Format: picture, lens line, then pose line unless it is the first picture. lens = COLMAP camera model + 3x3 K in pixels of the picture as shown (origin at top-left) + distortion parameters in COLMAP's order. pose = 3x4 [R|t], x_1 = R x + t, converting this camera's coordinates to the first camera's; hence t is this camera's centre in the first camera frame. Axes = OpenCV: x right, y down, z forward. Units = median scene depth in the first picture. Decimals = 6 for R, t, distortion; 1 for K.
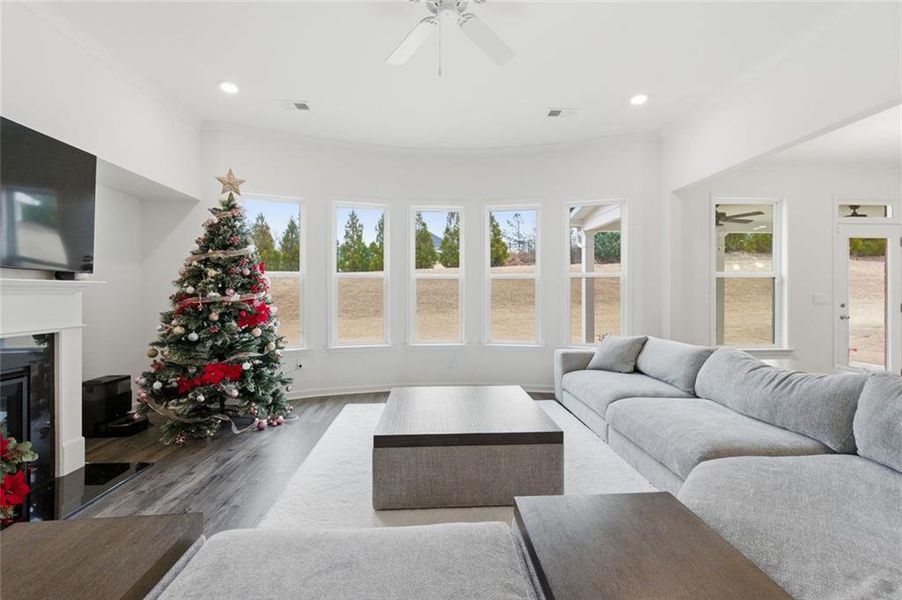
lens RADIAL K [[370.6, 0, 448.4], [0, 370.6, 294.2], [0, 0, 1]] dist [0.002179, -0.000341]
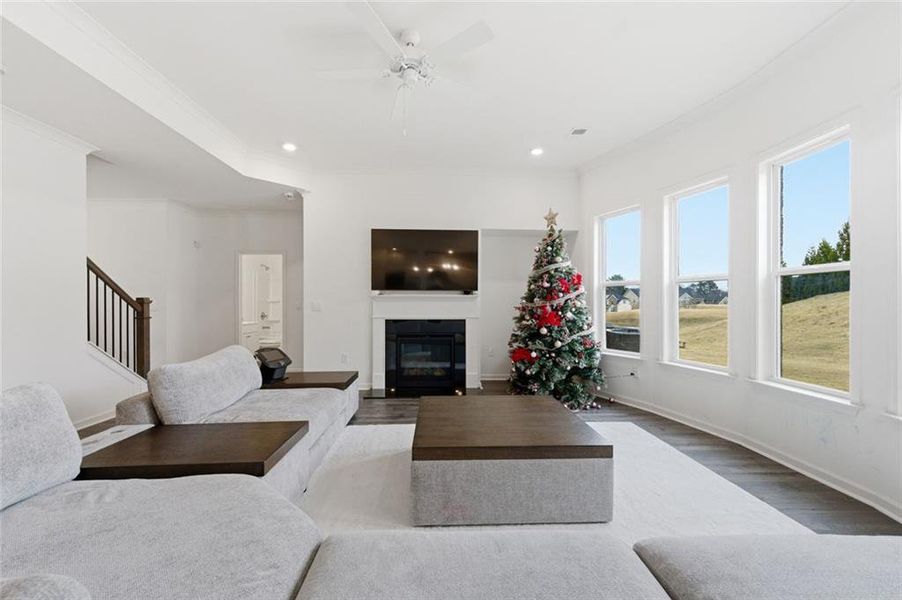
lens RADIAL K [[370.6, 0, 449.8], [0, 370.6, 305.4], [0, 0, 1]] dist [0.002179, -0.000341]
pose [[-0.003115, 0.000613, -0.999995, 0.726311], [-0.010120, 0.999949, 0.000644, 0.015758], [0.999944, 0.010122, -0.003109, 0.630131]]
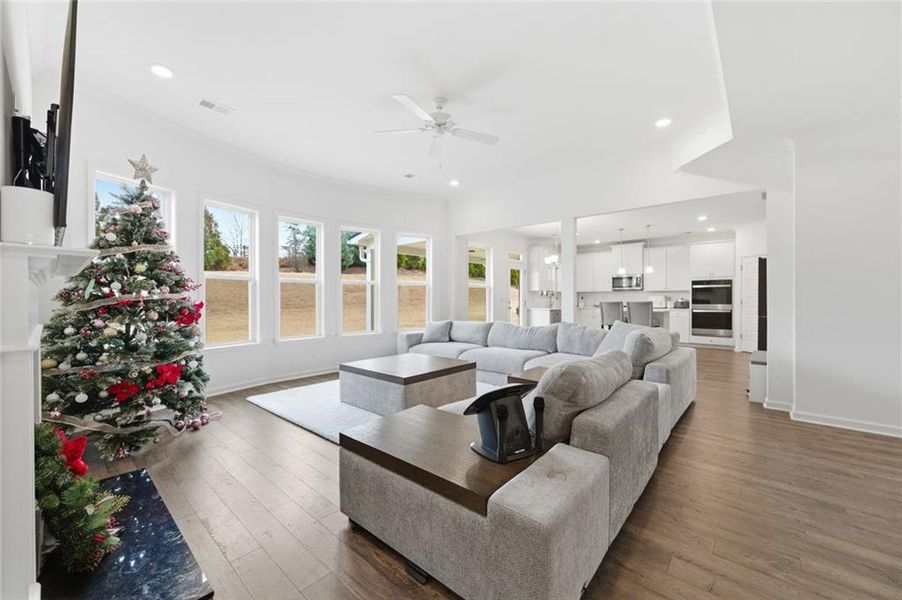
lens RADIAL K [[350.9, 0, 443.2], [0, 350.9, 298.4], [0, 0, 1]] dist [0.000479, -0.000169]
pose [[0.707681, 0.001792, 0.706529, -0.657819], [0.004681, 0.999963, -0.007226, 0.025661], [-0.706516, 0.008421, 0.707647, -0.122163]]
